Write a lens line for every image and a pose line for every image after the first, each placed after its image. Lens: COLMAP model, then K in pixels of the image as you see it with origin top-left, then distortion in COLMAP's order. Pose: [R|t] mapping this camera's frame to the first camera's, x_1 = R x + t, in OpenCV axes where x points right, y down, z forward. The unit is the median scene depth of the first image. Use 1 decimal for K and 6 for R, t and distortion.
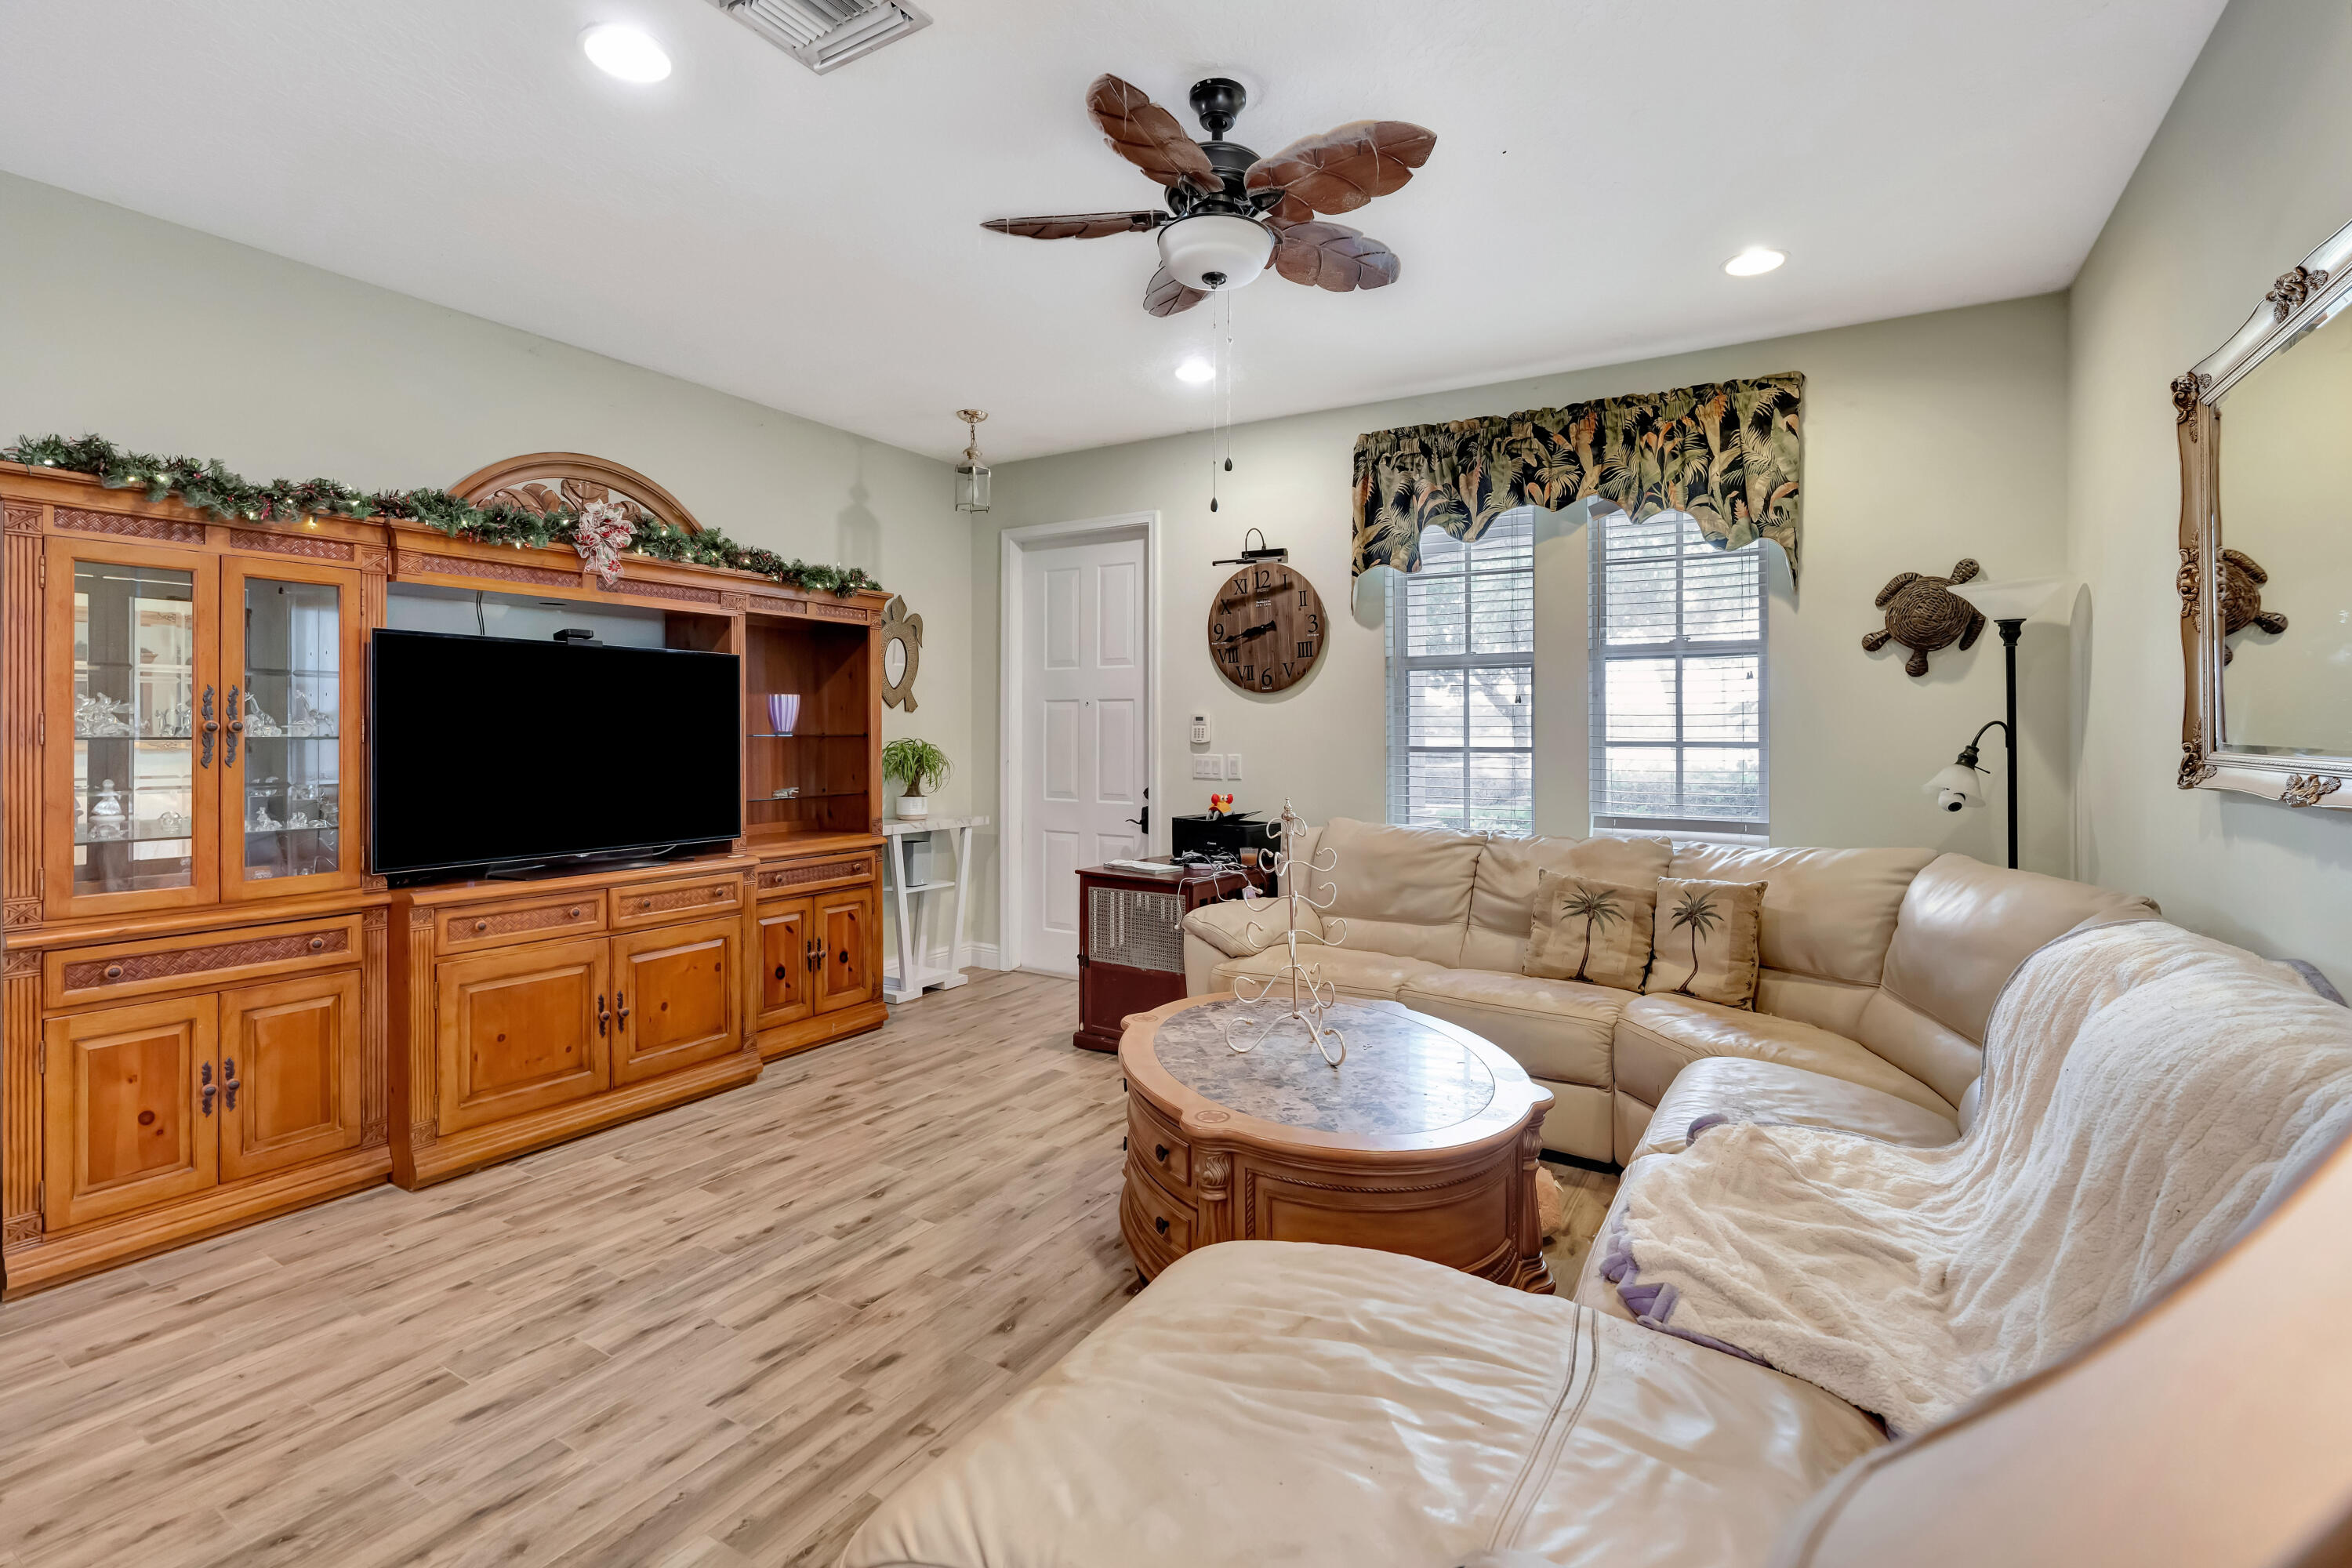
lens RADIAL K [[1066.2, 0, 1176.4], [0, 1066.2, 726.7], [0, 0, 1]] dist [-0.003173, 0.000382]
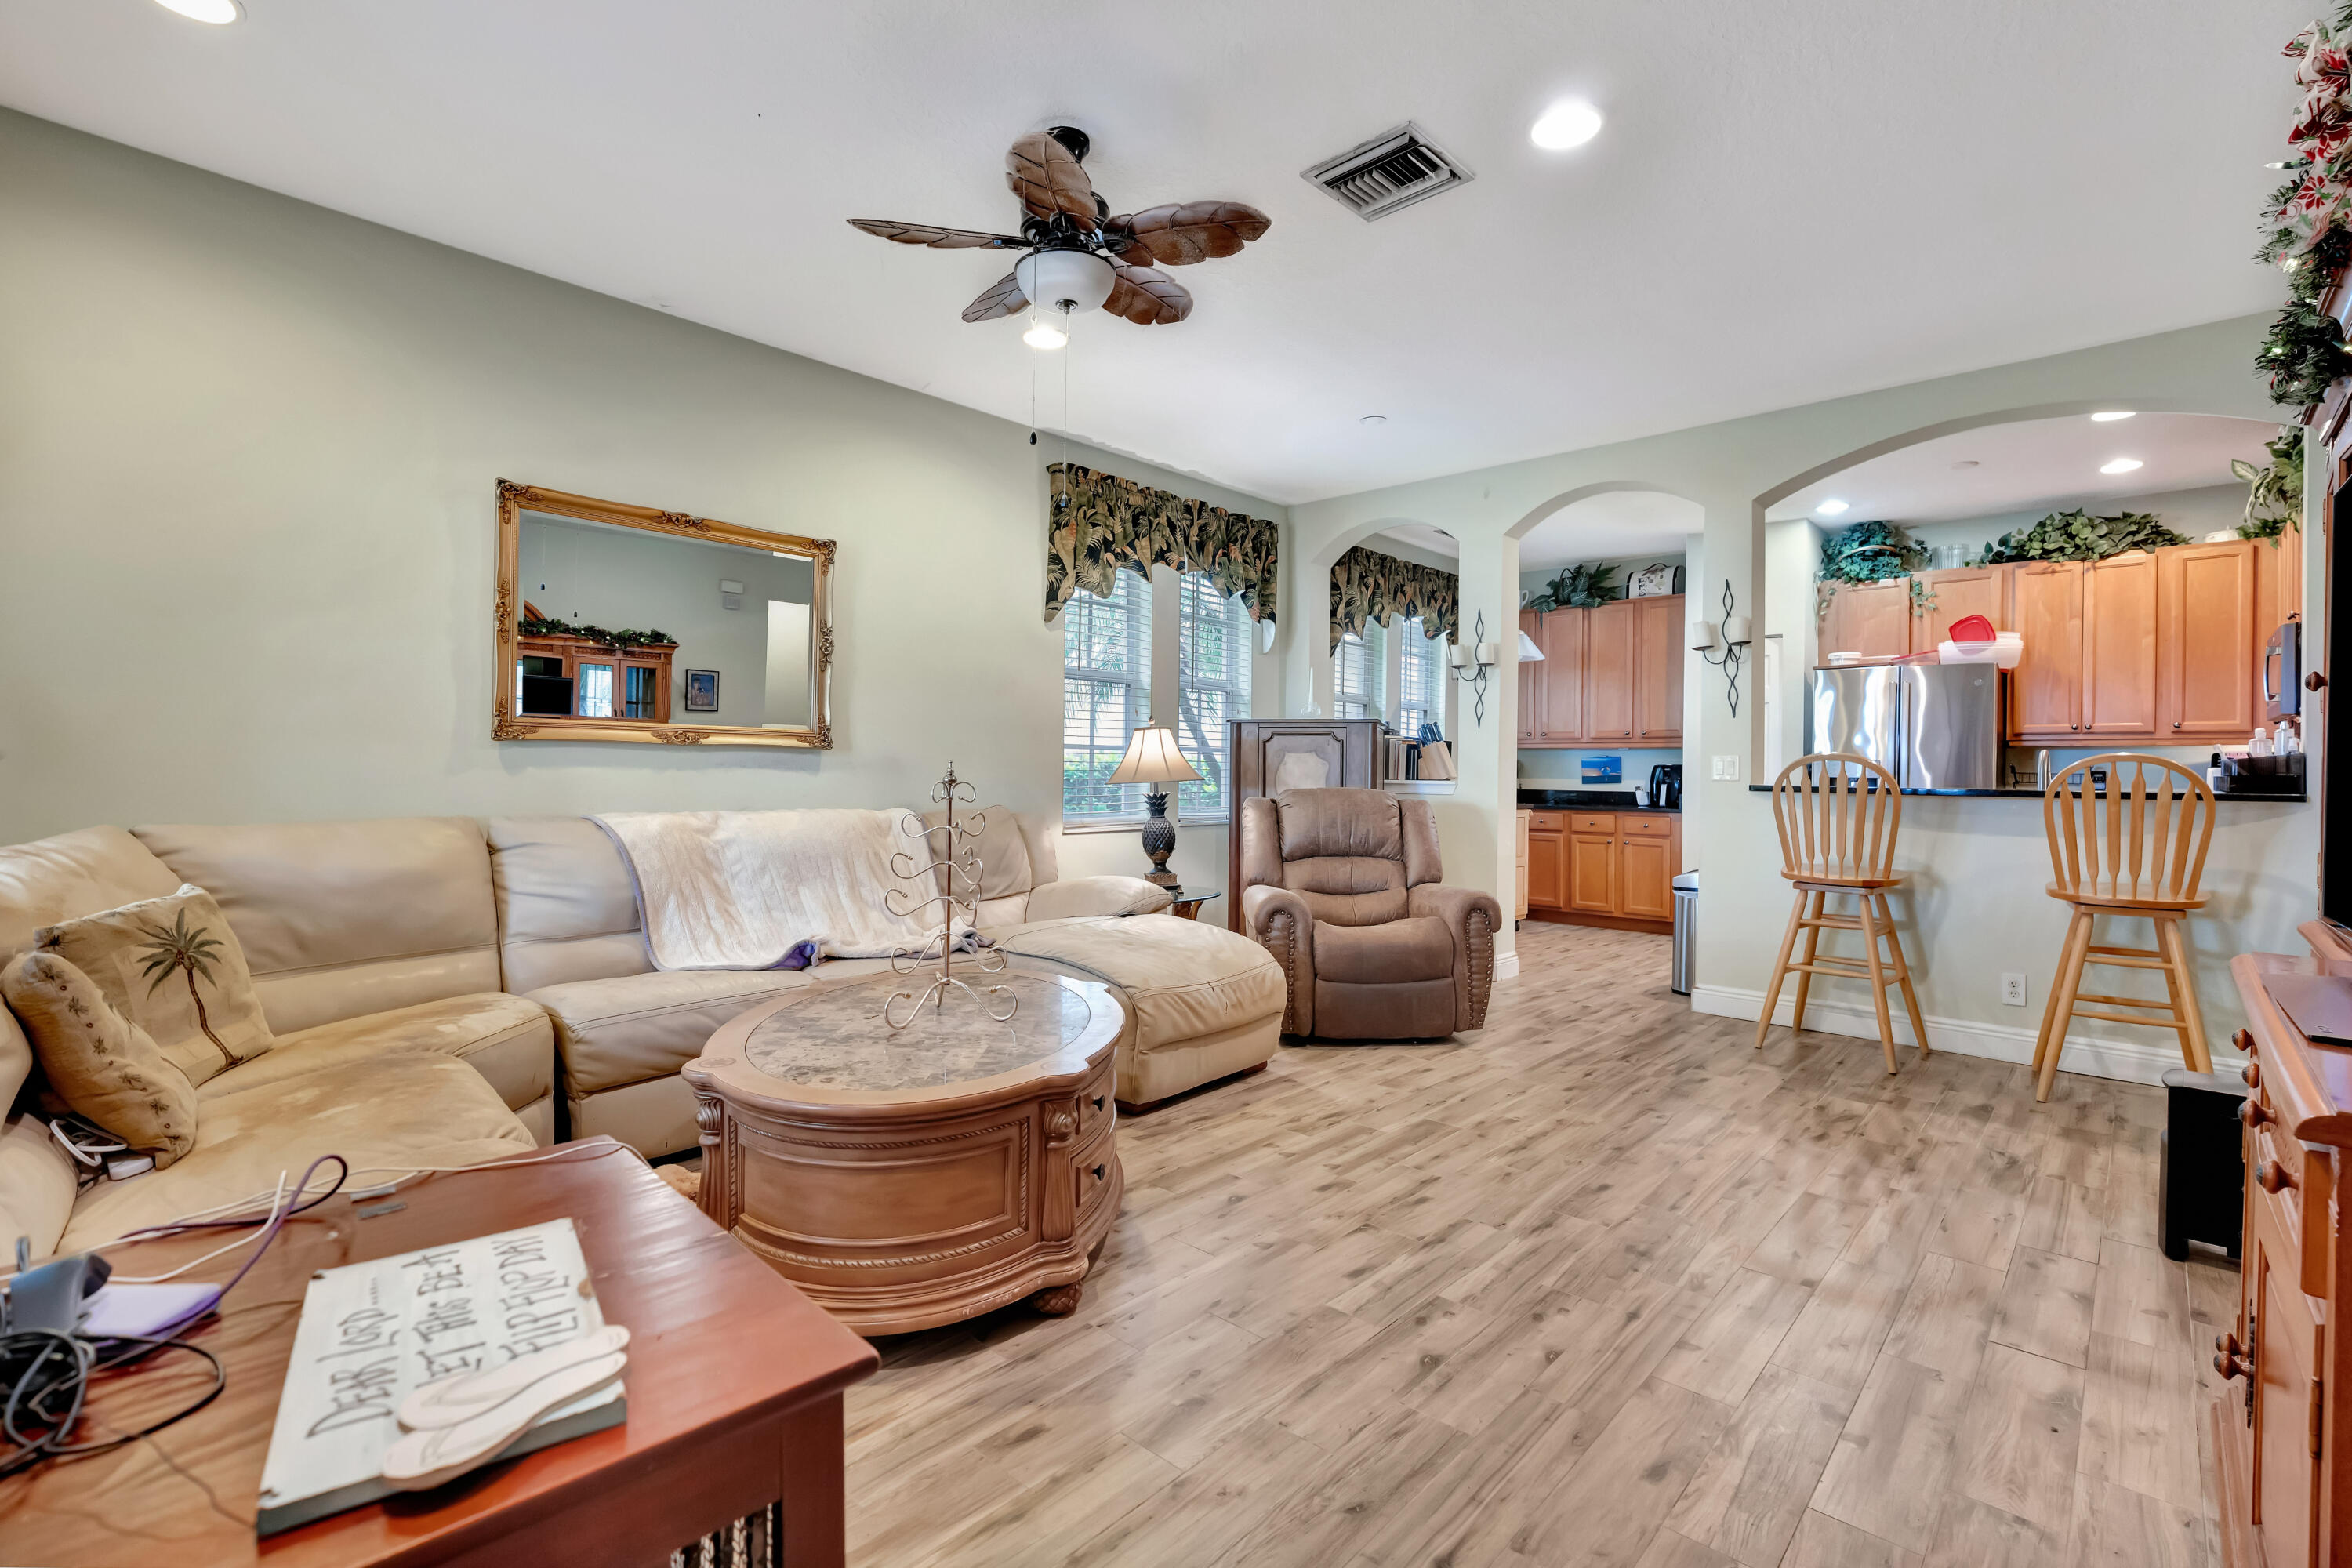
lens RADIAL K [[1048.2, 0, 1173.2], [0, 1048.2, 779.5], [0, 0, 1]] dist [-0.007947, 0.000738]
pose [[-0.979742, -0.015047, 0.199697, -0.189493], [-0.013993, 0.999880, 0.006687, 0.050756], [-0.199774, 0.003757, -0.979835, 1.288610]]
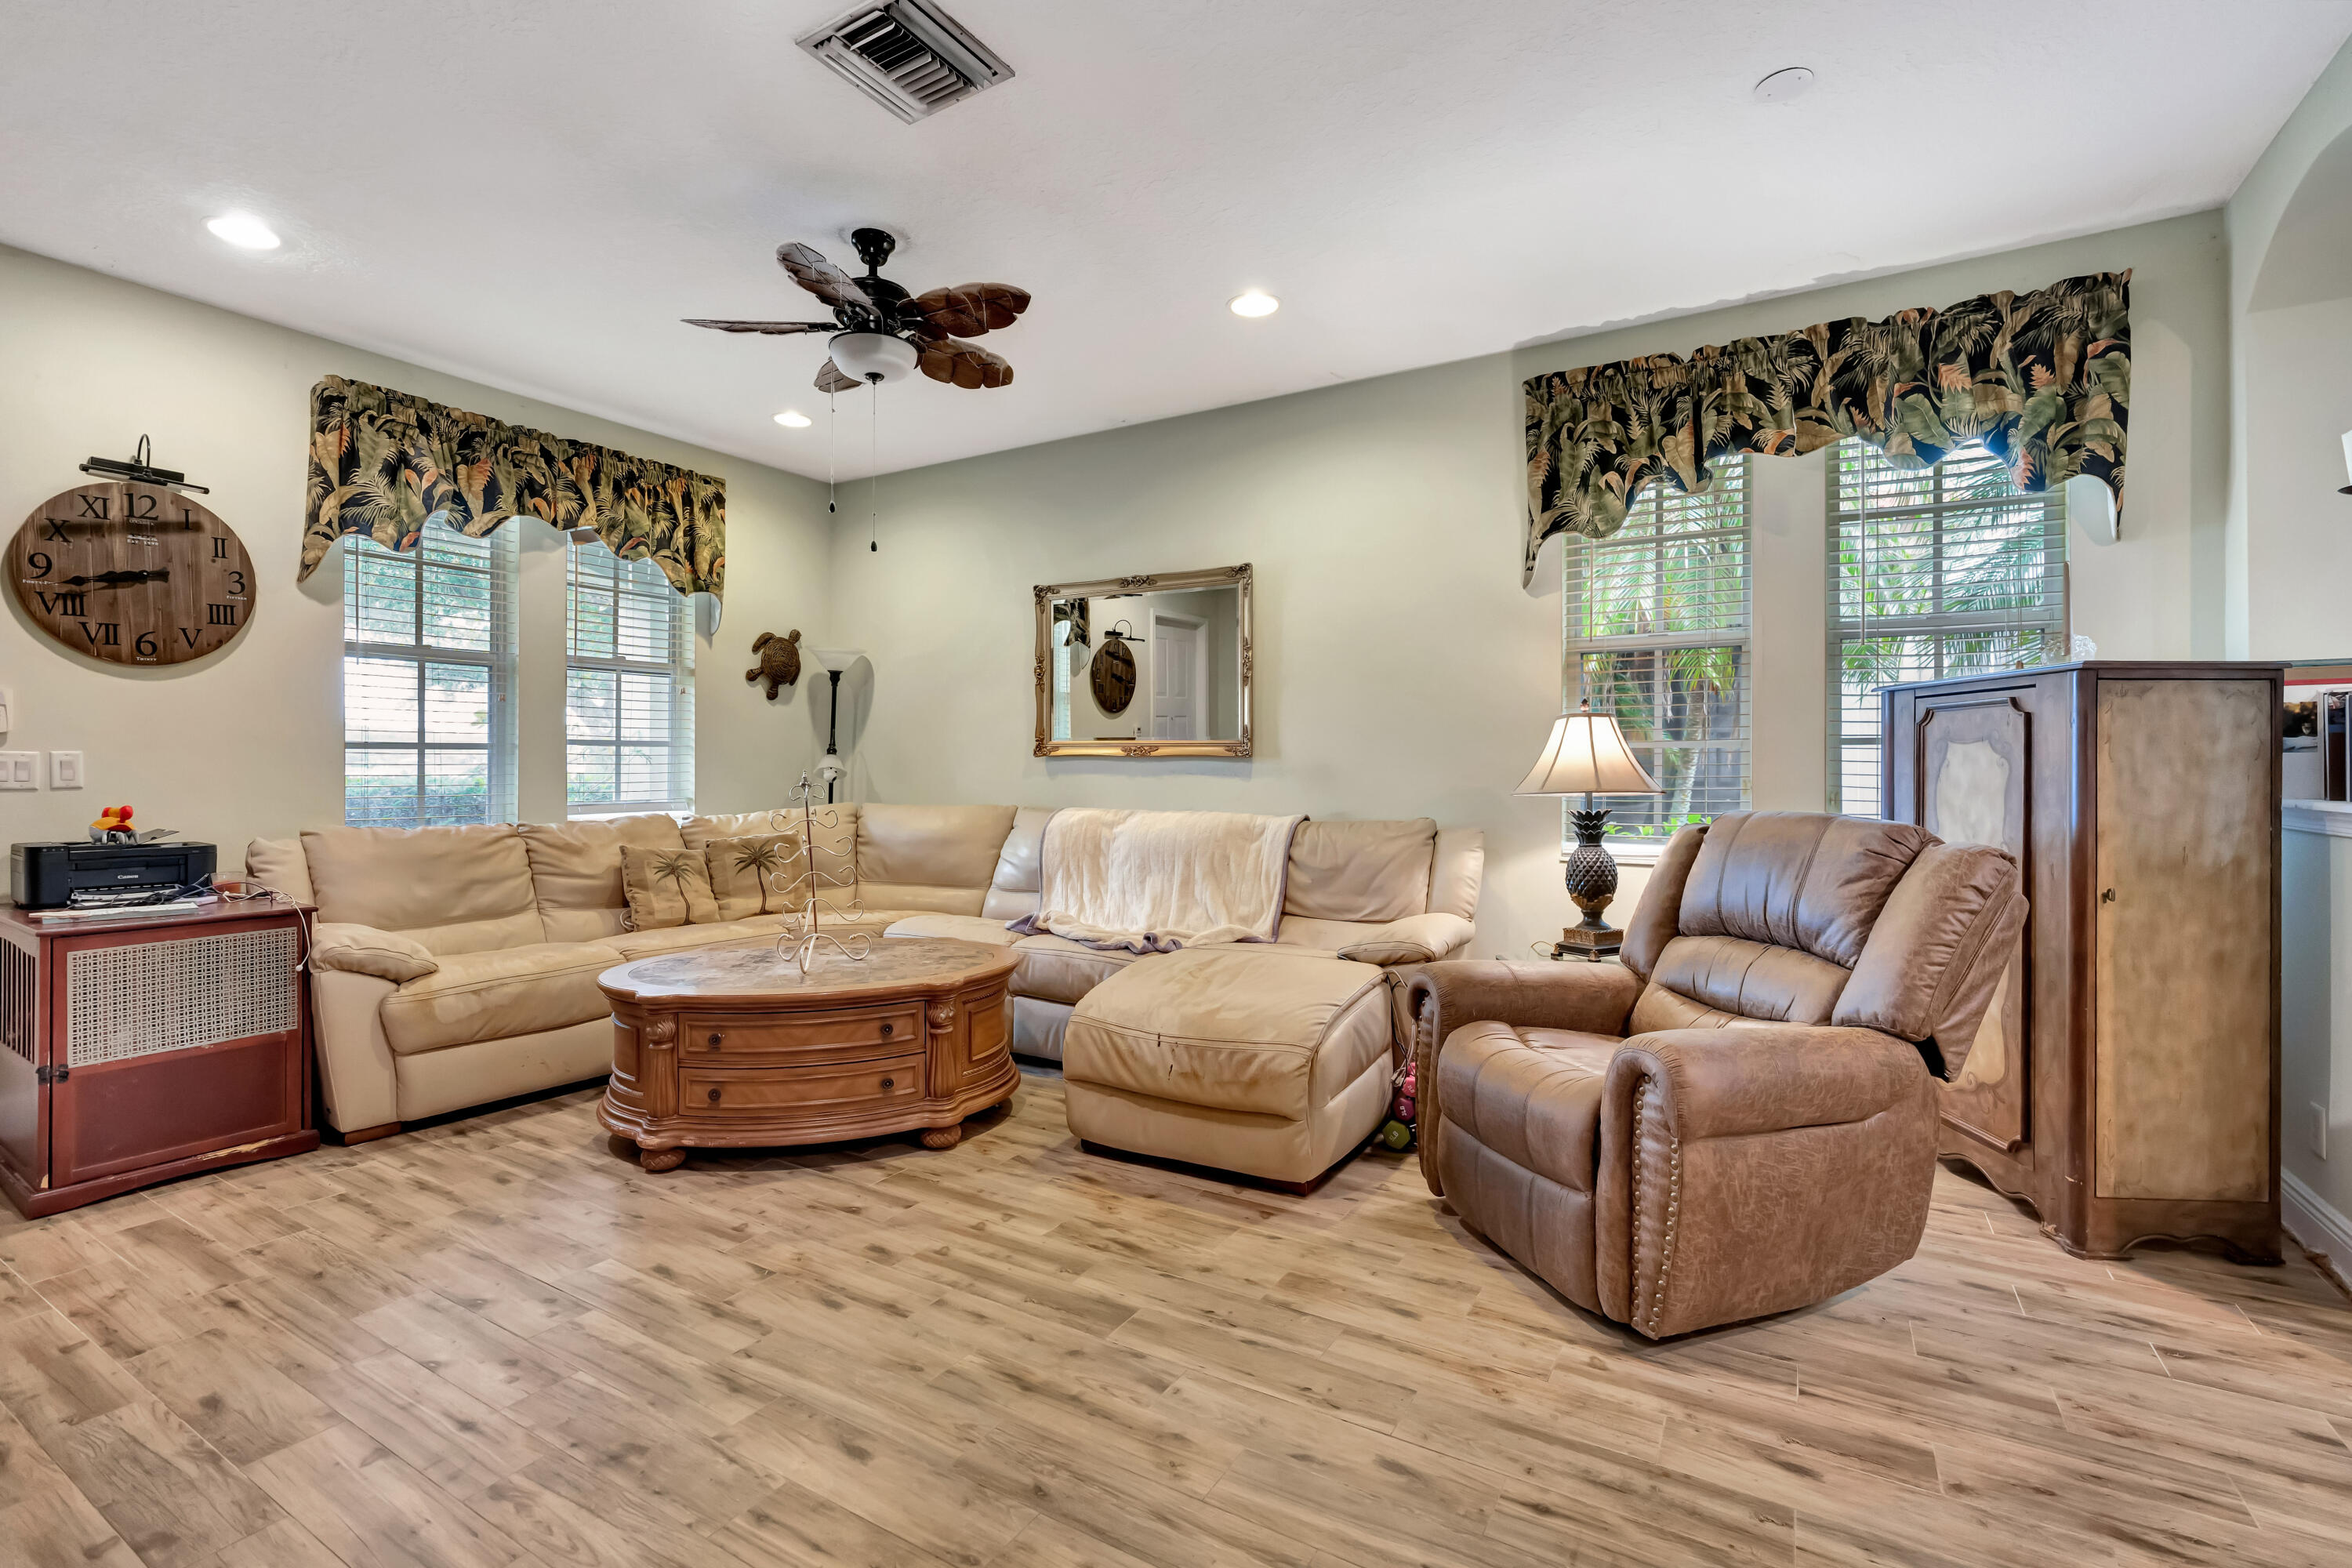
lens RADIAL K [[1053.2, 0, 1186.0], [0, 1053.2, 760.7], [0, 0, 1]] dist [-0.003852, 0.001259]
pose [[-0.011691, 0.000012, 0.999932, -0.795849], [-0.005304, 0.999986, -0.000074, 0.036265], [-0.999918, -0.005304, -0.011691, 0.383746]]
